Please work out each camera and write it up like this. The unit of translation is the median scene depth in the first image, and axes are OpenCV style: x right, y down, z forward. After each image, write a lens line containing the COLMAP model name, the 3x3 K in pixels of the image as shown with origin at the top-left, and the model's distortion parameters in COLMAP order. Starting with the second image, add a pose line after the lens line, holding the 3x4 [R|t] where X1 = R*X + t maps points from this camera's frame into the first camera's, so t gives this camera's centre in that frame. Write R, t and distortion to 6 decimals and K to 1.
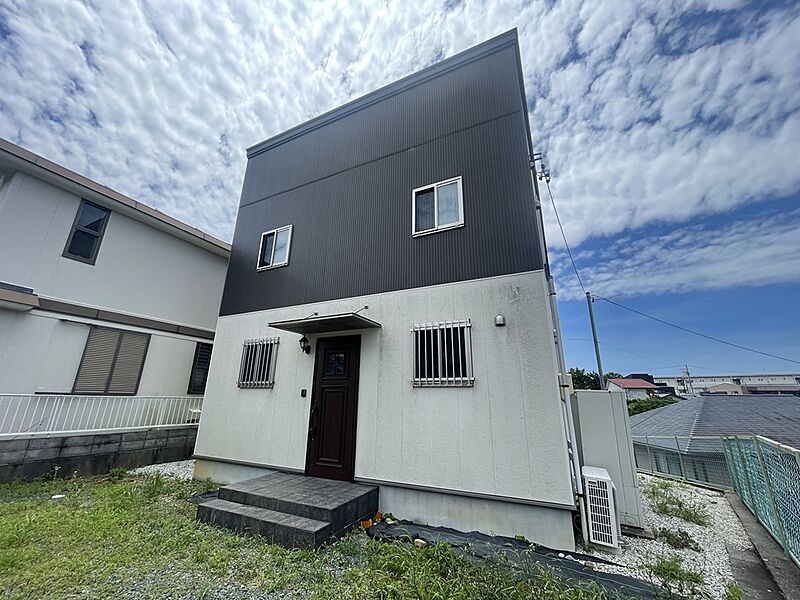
lens RADIAL K [[323.5, 0, 397.9], [0, 323.5, 302.4], [0, 0, 1]] dist [-0.000291, -0.000618]
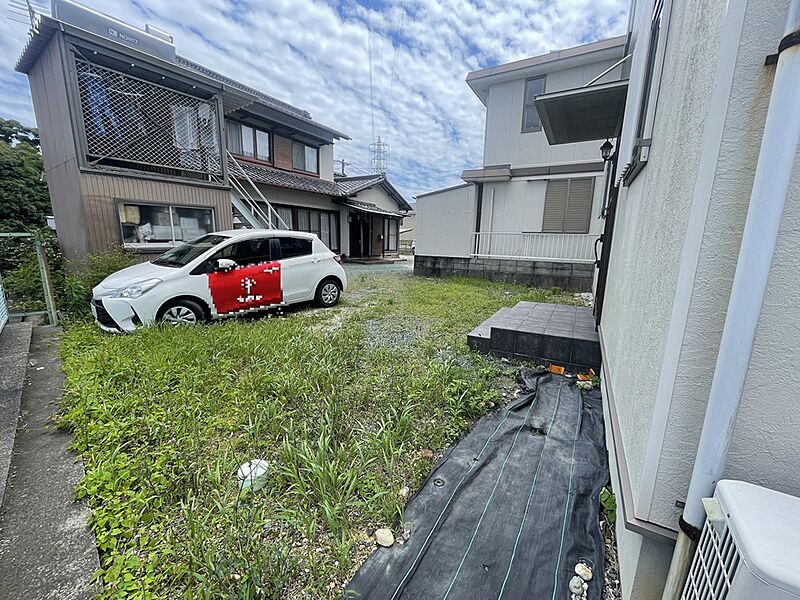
lens RADIAL K [[323.5, 0, 398.2], [0, 323.5, 303.1], [0, 0, 1]] dist [-0.000291, -0.000618]
pose [[-0.055665, 0.187175, -0.980748, 0.479641], [0.268702, 0.948840, 0.165835, 0.178806], [0.961614, -0.254298, -0.103111, 0.486900]]
